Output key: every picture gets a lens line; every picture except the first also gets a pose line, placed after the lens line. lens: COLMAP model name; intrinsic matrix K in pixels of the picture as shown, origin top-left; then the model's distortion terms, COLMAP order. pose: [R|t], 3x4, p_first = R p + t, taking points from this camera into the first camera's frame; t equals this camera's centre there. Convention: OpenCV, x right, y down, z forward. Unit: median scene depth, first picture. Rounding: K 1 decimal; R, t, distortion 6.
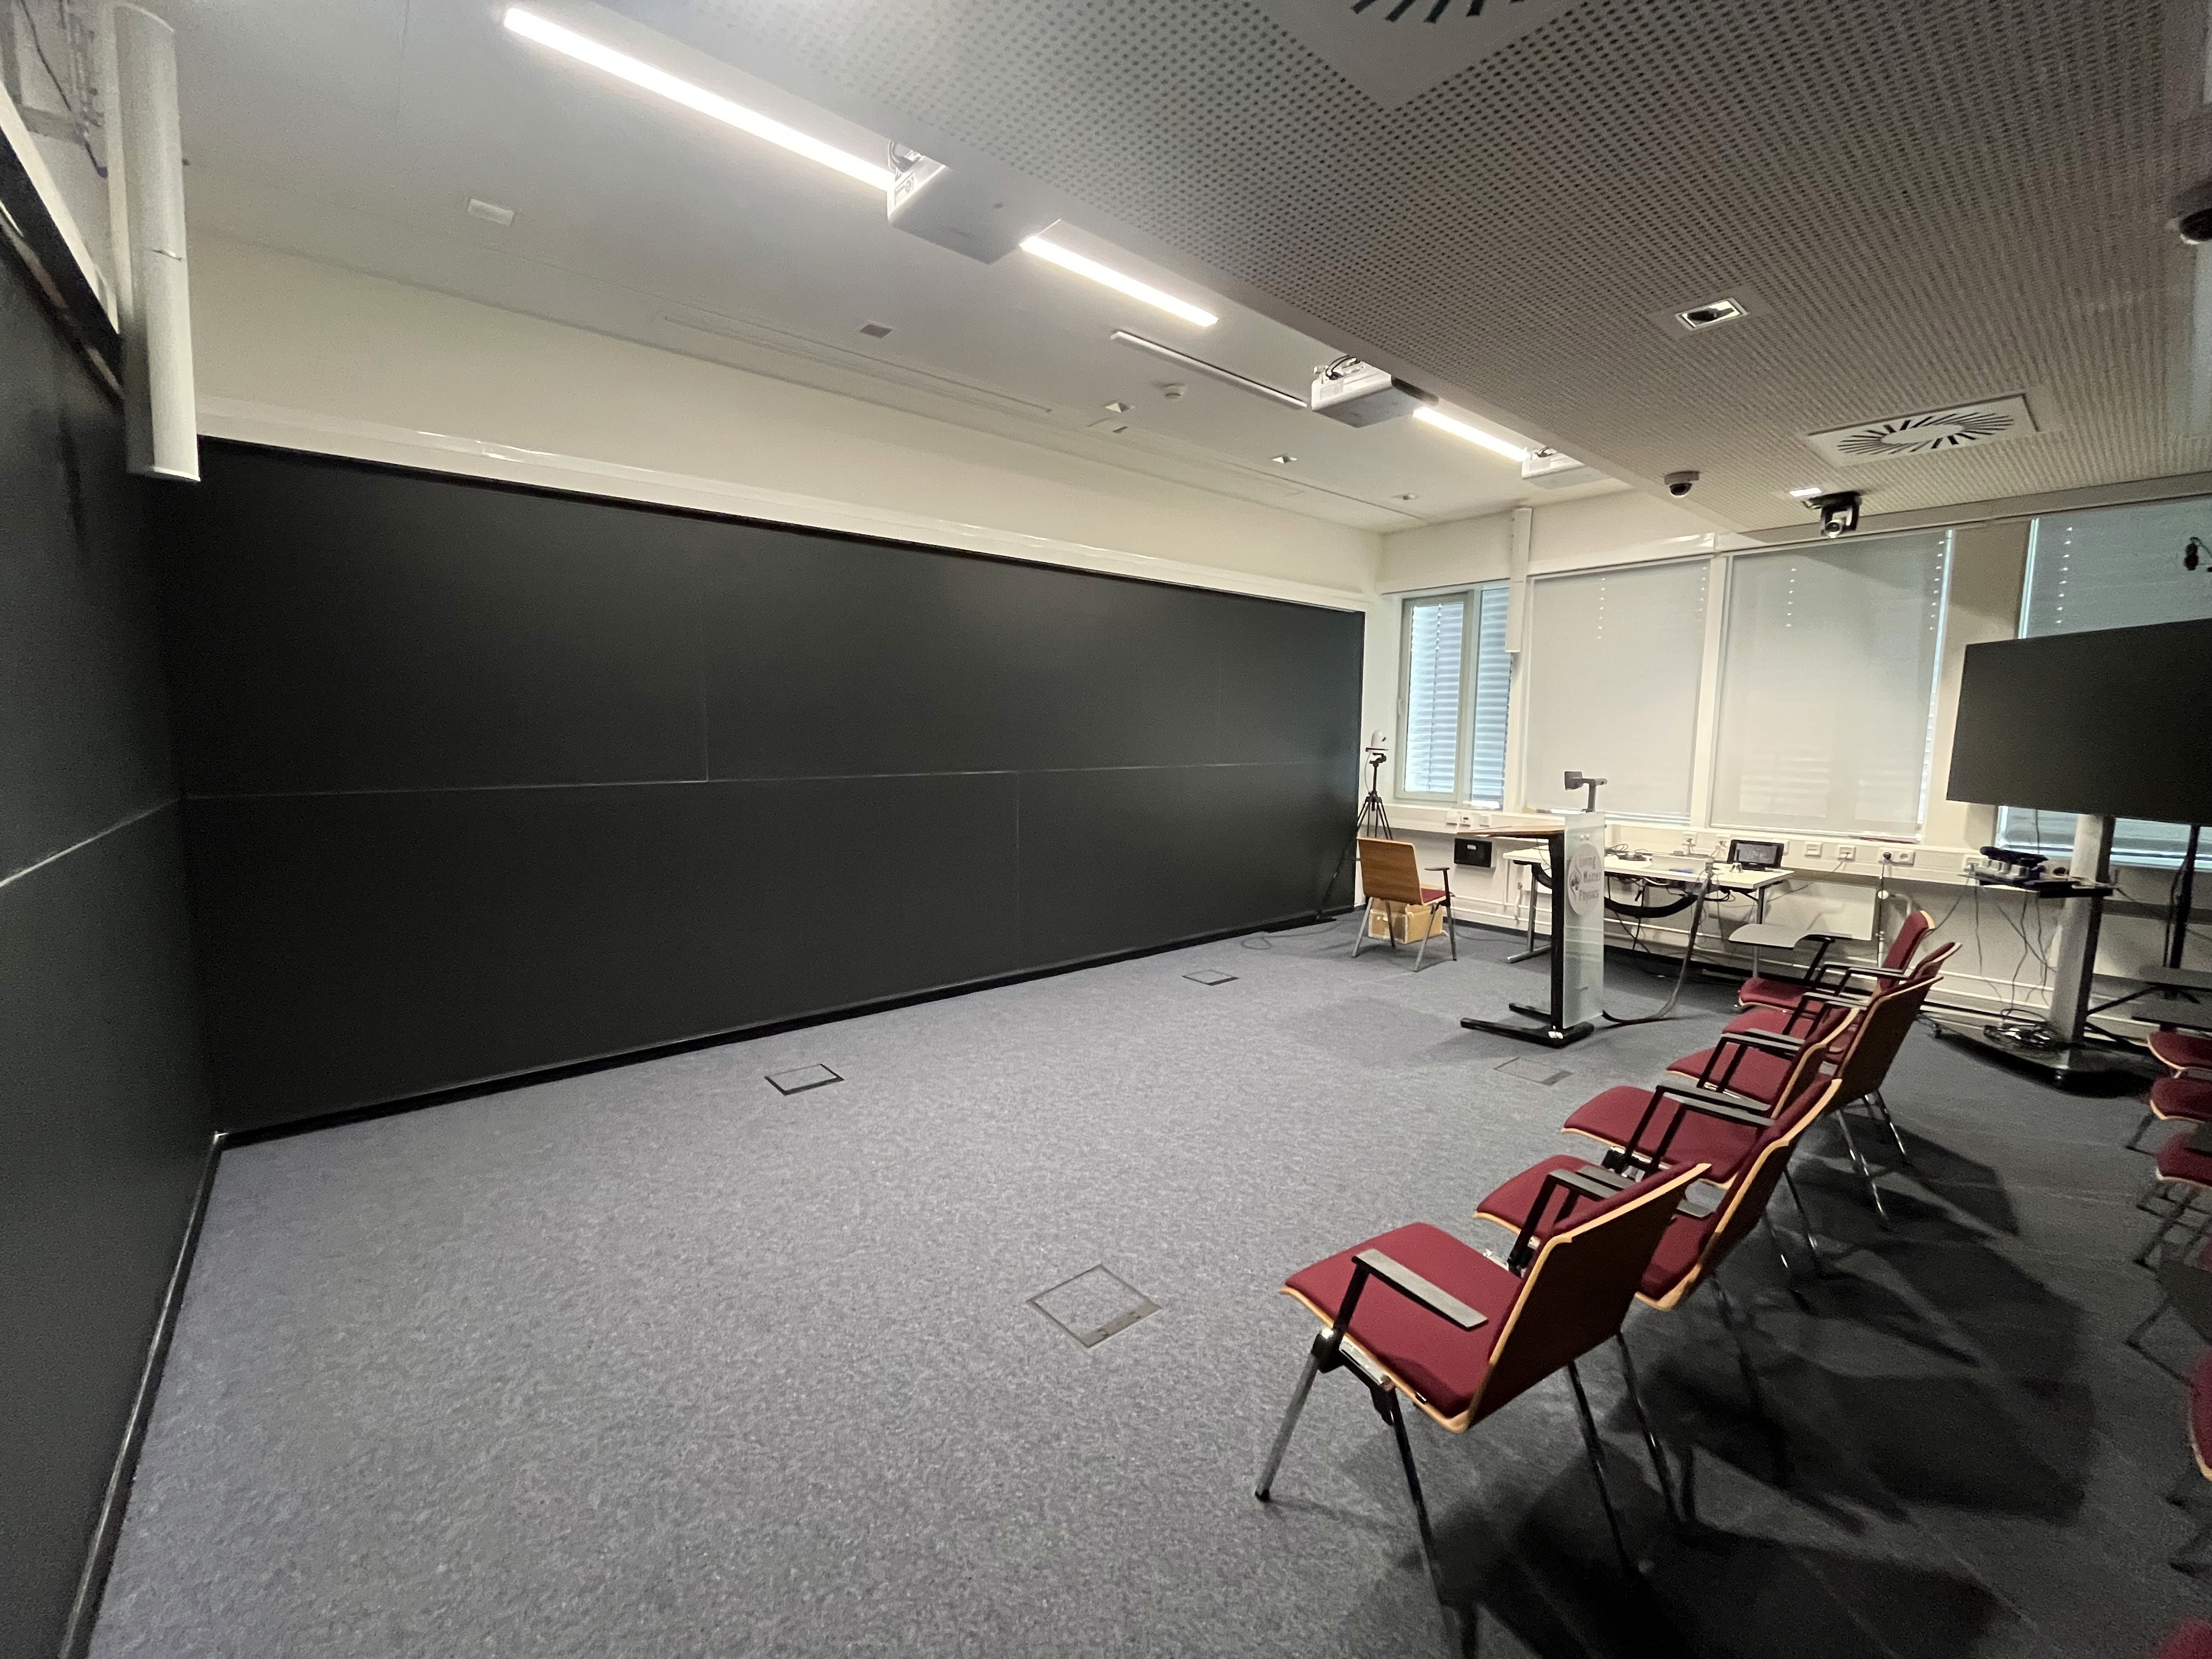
lens RADIAL K [[899.8, 0, 1104.4], [0, 899.8, 826.1], [0, 0, 1]] dist [-0.001631, -0.000286]
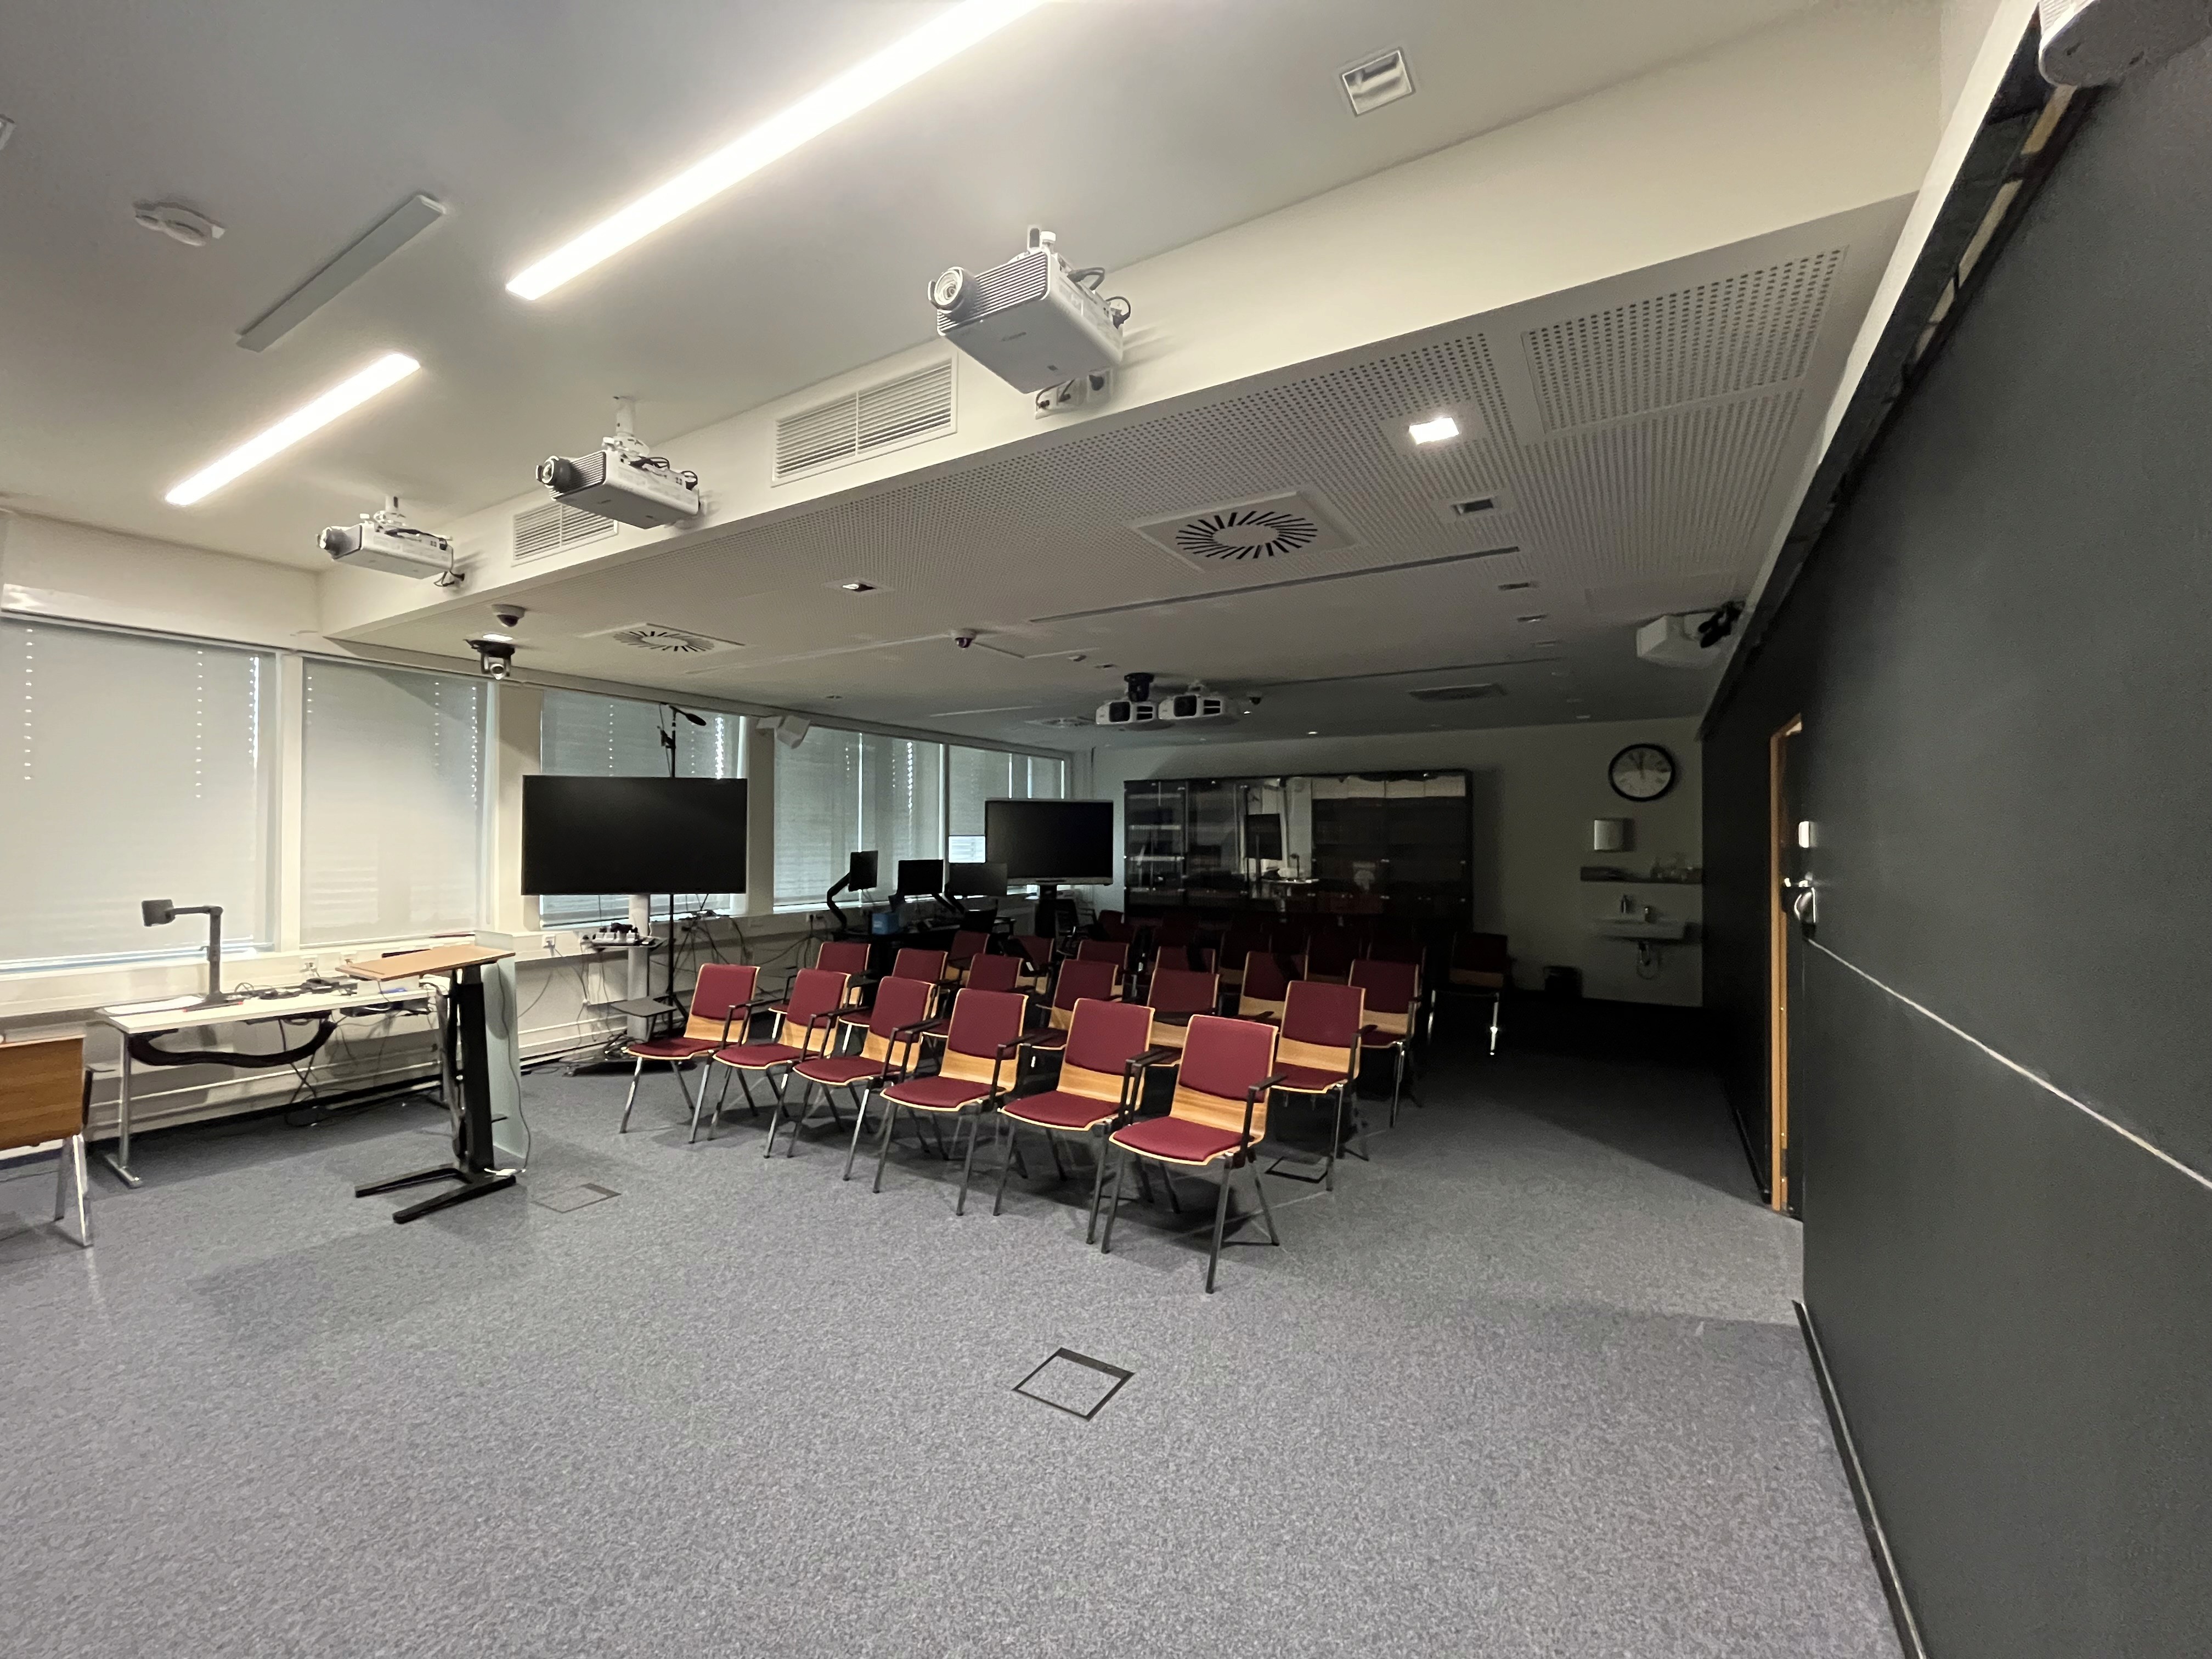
lens RADIAL K [[899.8, 0, 1103.5], [0, 899.8, 830.8], [0, 0, 1]] dist [-0.001631, -0.000286]
pose [[-0.317649, -0.003983, 0.948200, -0.617181], [0.099758, 0.994301, 0.037596, -0.099405], [-0.942946, 0.106533, -0.315442, 0.724777]]
